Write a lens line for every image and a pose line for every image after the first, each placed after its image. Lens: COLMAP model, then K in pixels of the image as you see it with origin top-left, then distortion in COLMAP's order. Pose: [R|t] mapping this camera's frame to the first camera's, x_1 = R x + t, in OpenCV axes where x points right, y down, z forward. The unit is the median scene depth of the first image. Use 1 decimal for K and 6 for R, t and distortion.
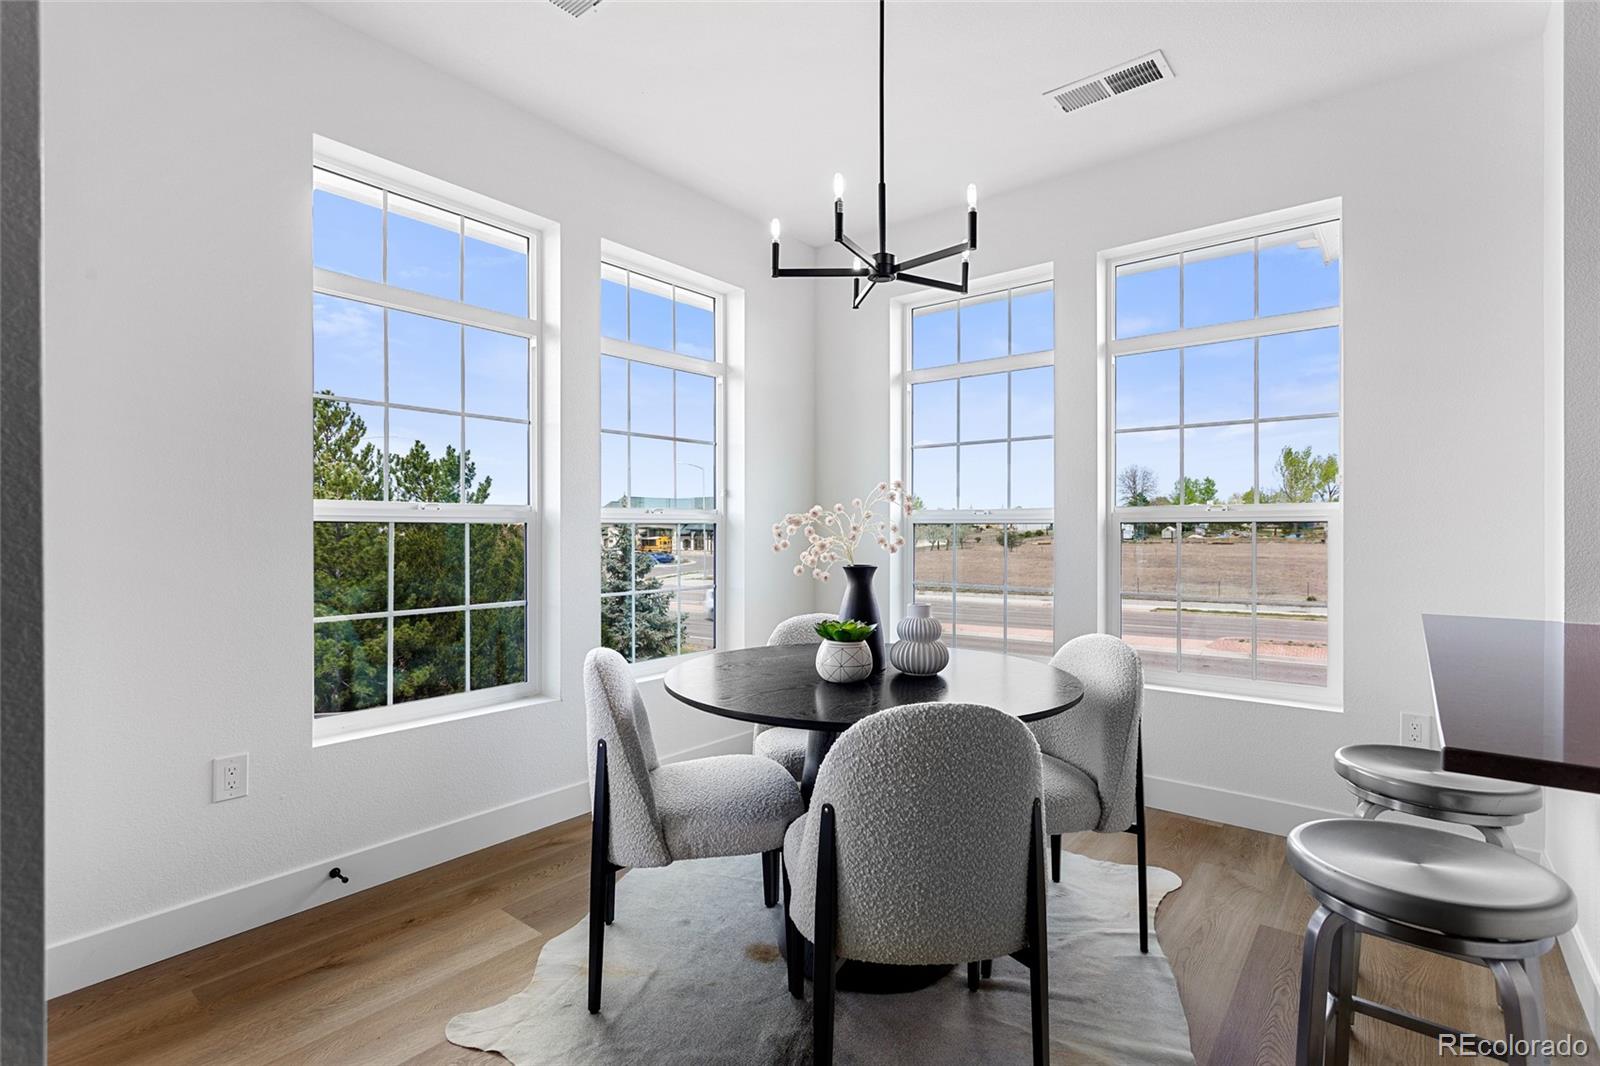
lens RADIAL K [[759.1, 0, 801.9], [0, 759.1, 529.9], [0, 0, 1]] dist [-0.000696, -0.000008]
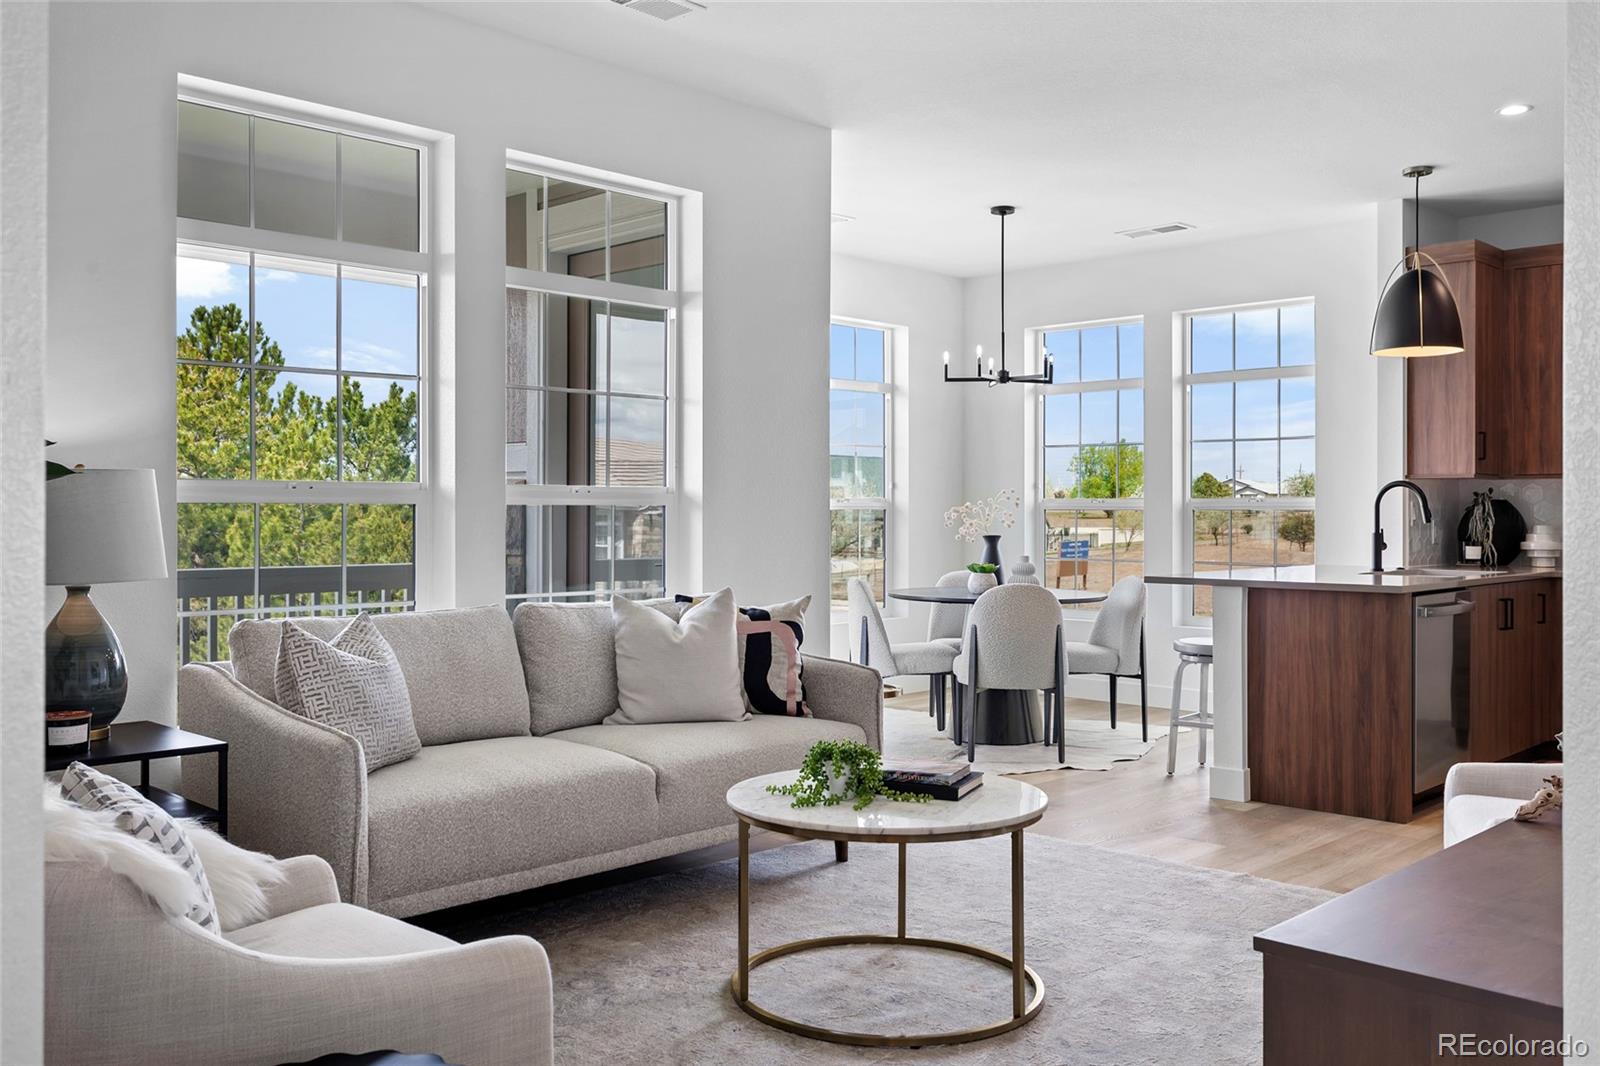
lens RADIAL K [[1380.3, 0, 804.0], [0, 1380.3, 506.4], [0, 0, 1]] dist [0.007164, -0.000912]
pose [[0.996074, 0.000904, -0.088520, -0.041923], [-0.001198, 0.999994, -0.003267, -0.005780], [0.088517, 0.003360, 0.996069, -1.242155]]
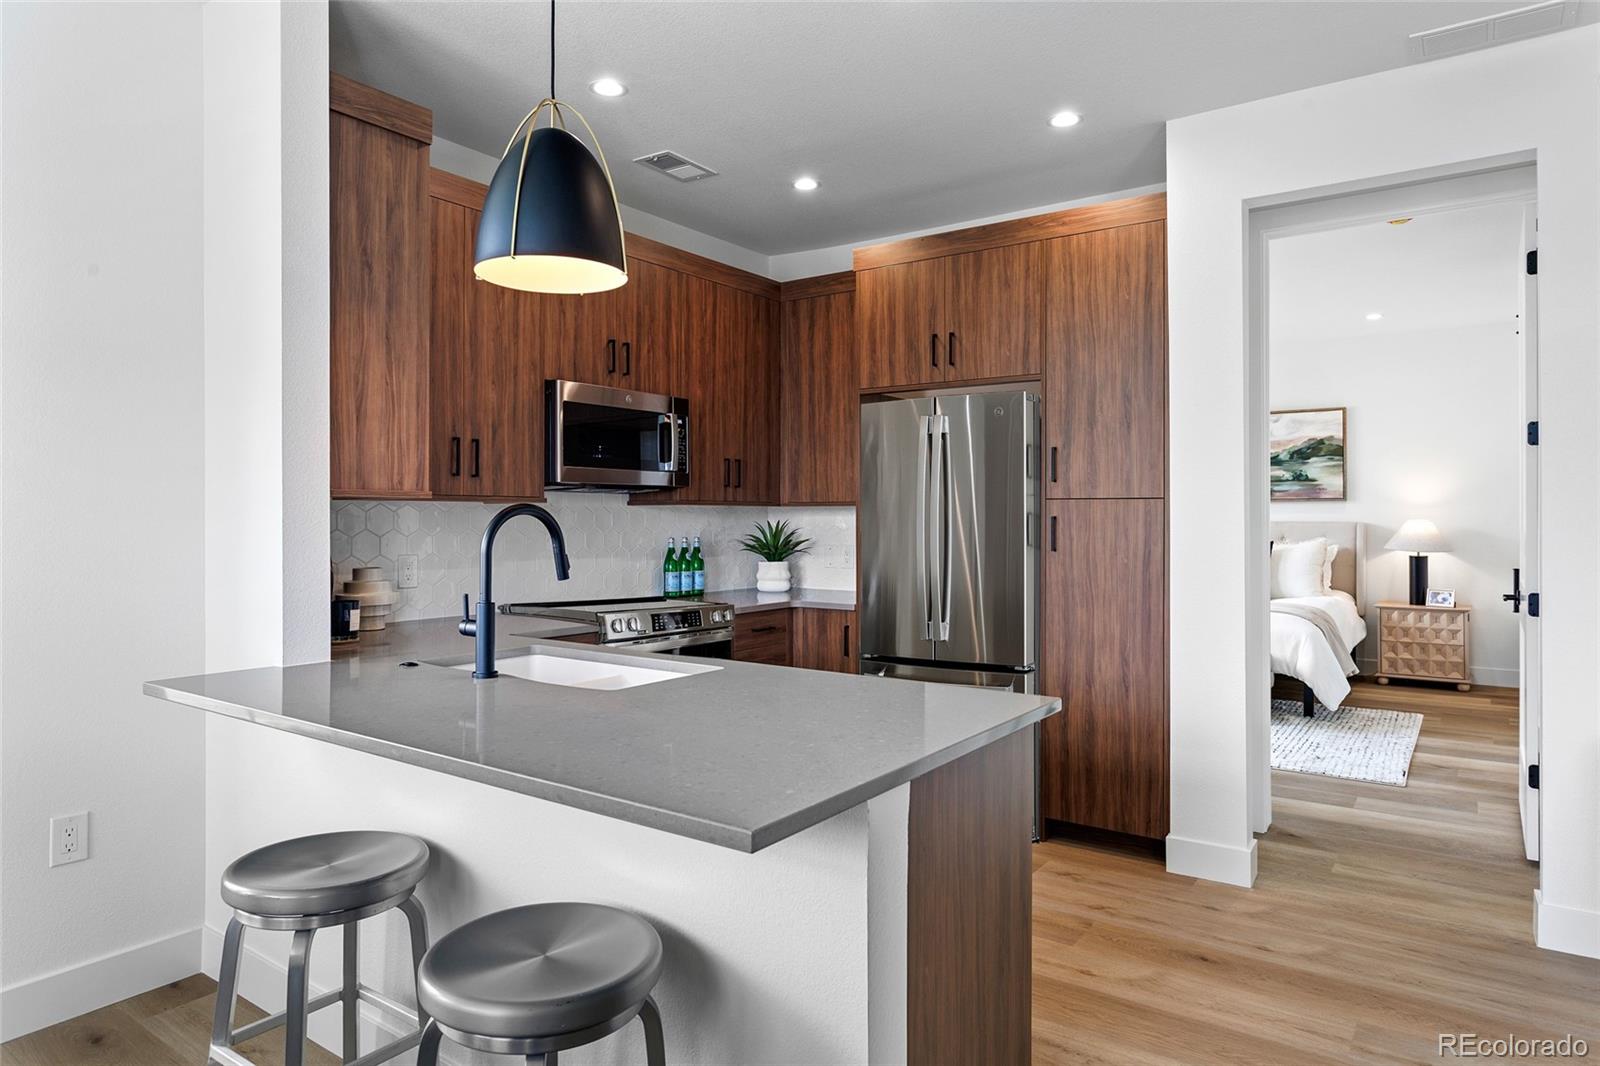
lens RADIAL K [[954.4, 0, 801.4], [0, 954.4, 516.3], [0, 0, 1]] dist [-0.005283, 0.000778]
pose [[-0.054948, -0.000620, 0.998489, -0.103229], [-0.001835, 0.999998, 0.000520, -0.033825], [-0.998488, -0.001804, -0.054949, 0.215046]]
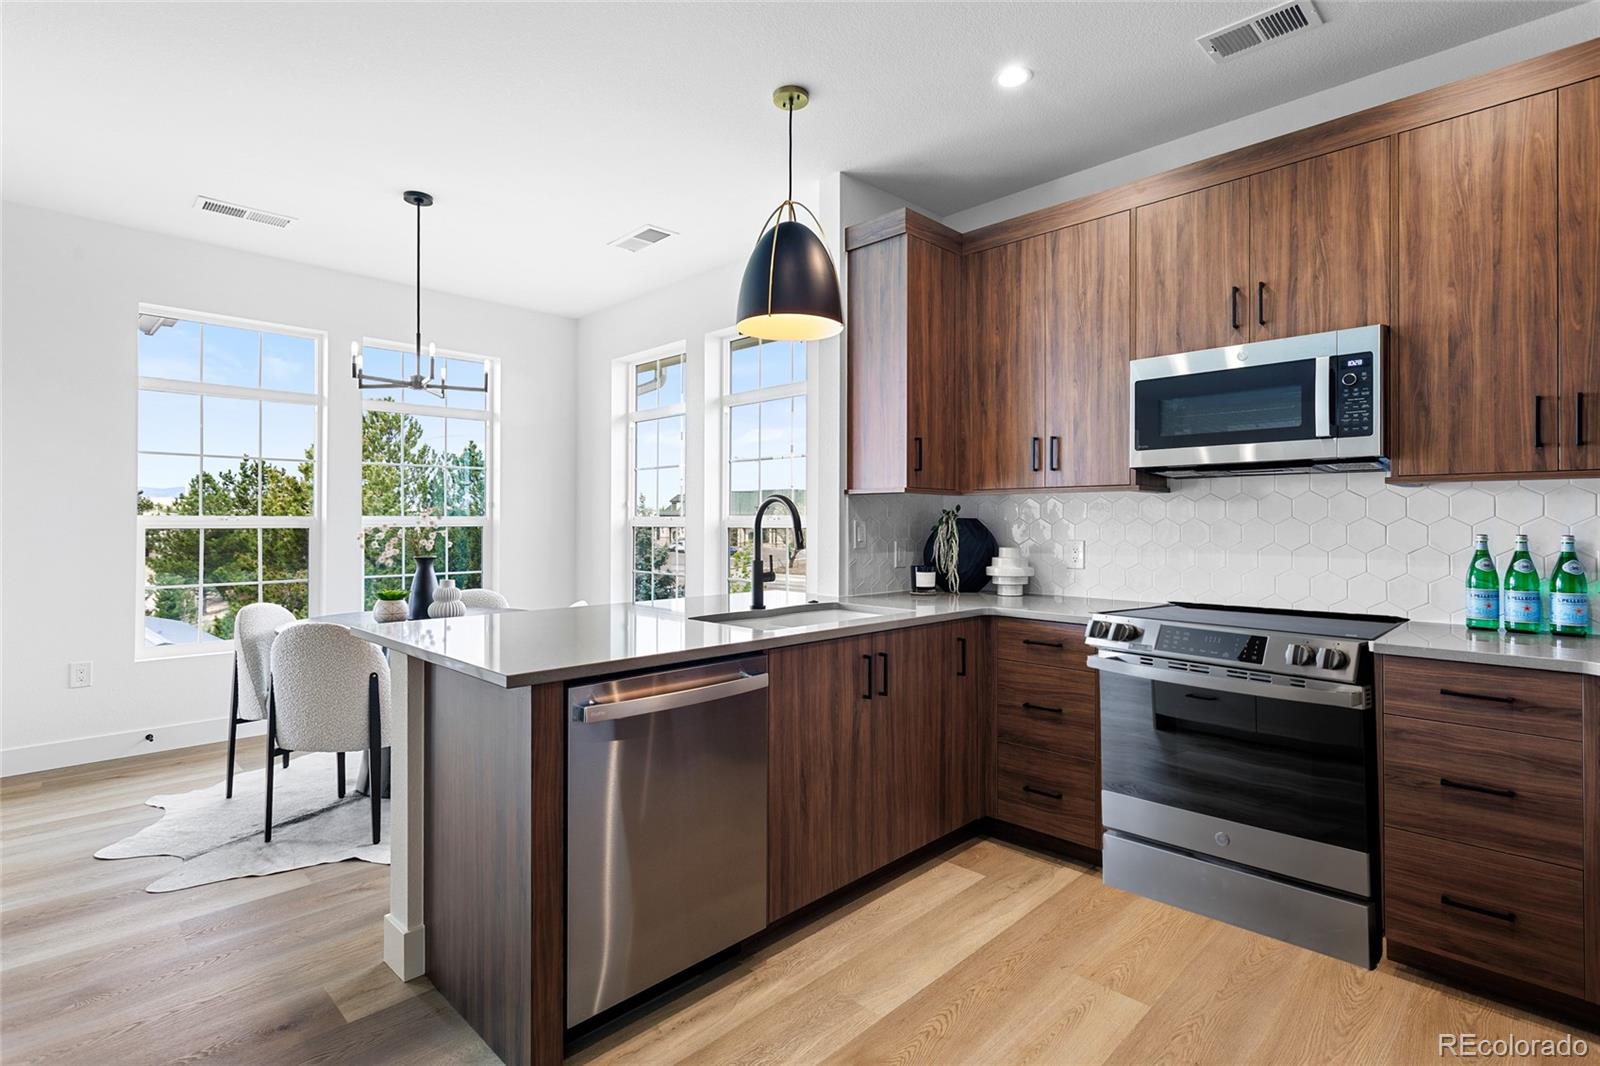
lens RADIAL K [[772.8, 0, 798.3], [0, 772.8, 517.0], [0, 0, 1]] dist [0.000937, 0.000873]
pose [[0.994071, 0.000996, -0.108725, 0.576813], [-0.001796, 0.999972, -0.007265, -0.015826], [0.108714, 0.007417, 0.994045, -0.319726]]
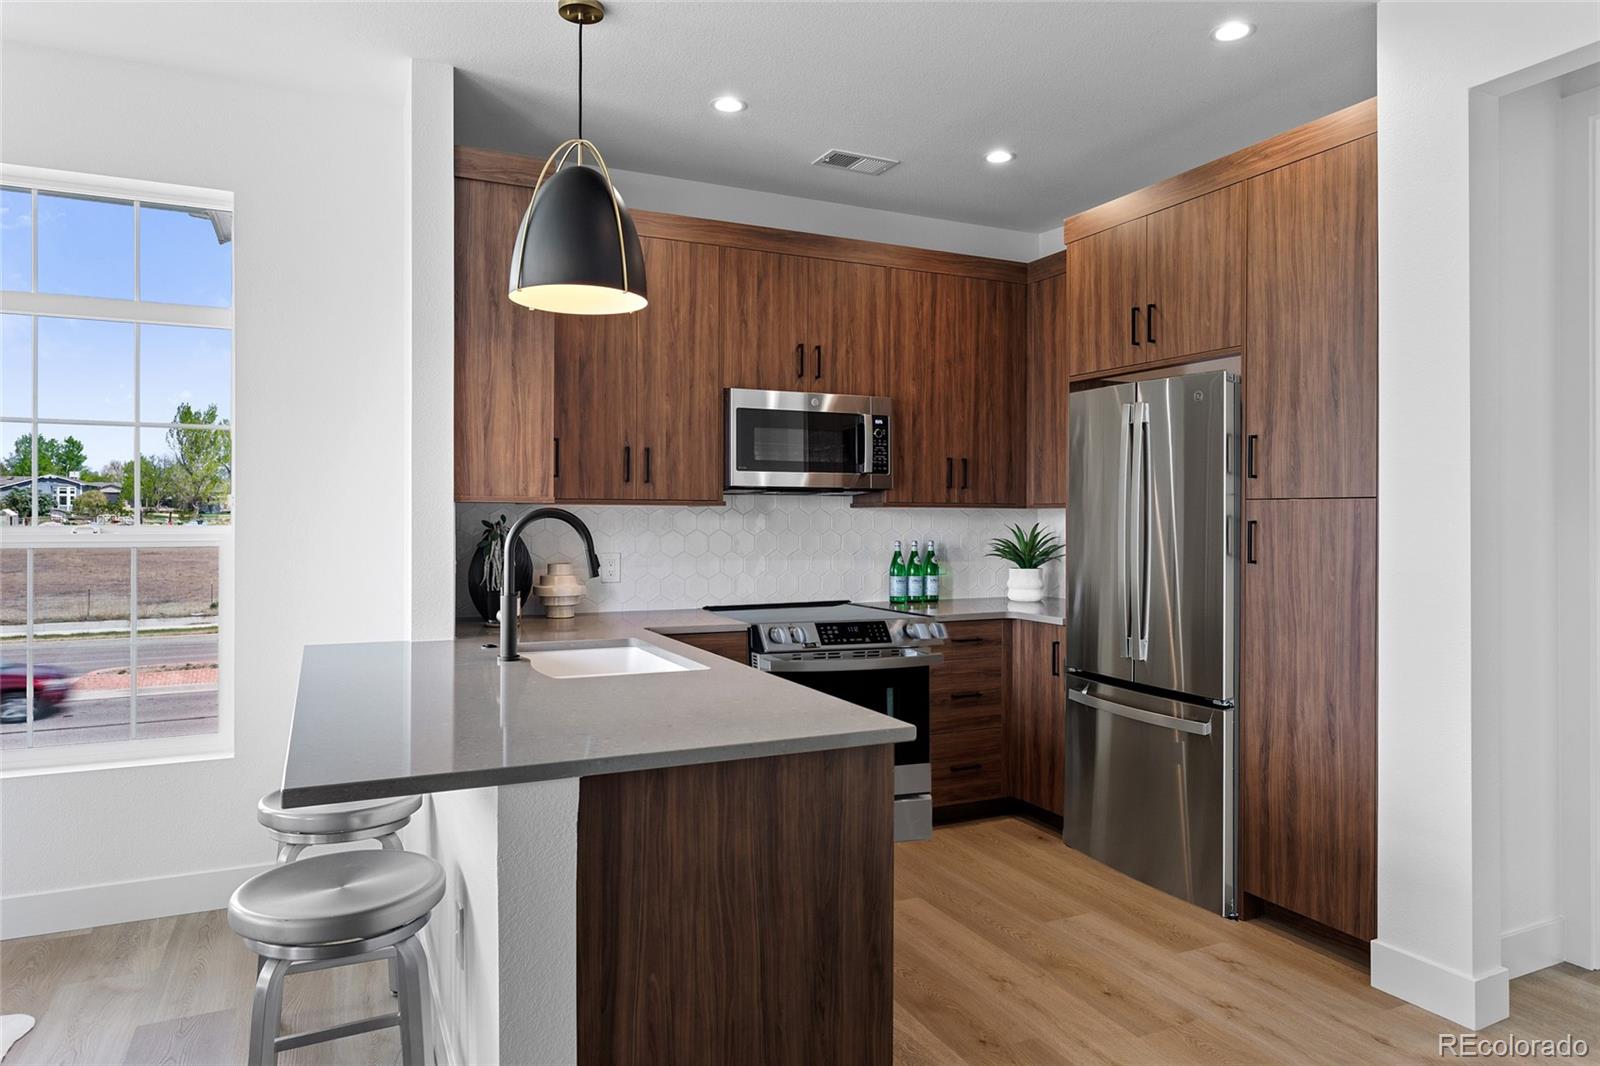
lens RADIAL K [[1016.1, 0, 821.0], [0, 1016.1, 518.5], [0, 0, 1]] dist [-0.000127, -0.002110]
pose [[0.429028, -0.000856, 0.903291, -0.059443], [-0.003866, 0.999989, 0.002784, -0.036215], [-0.903283, -0.004687, 0.429020, -0.110322]]
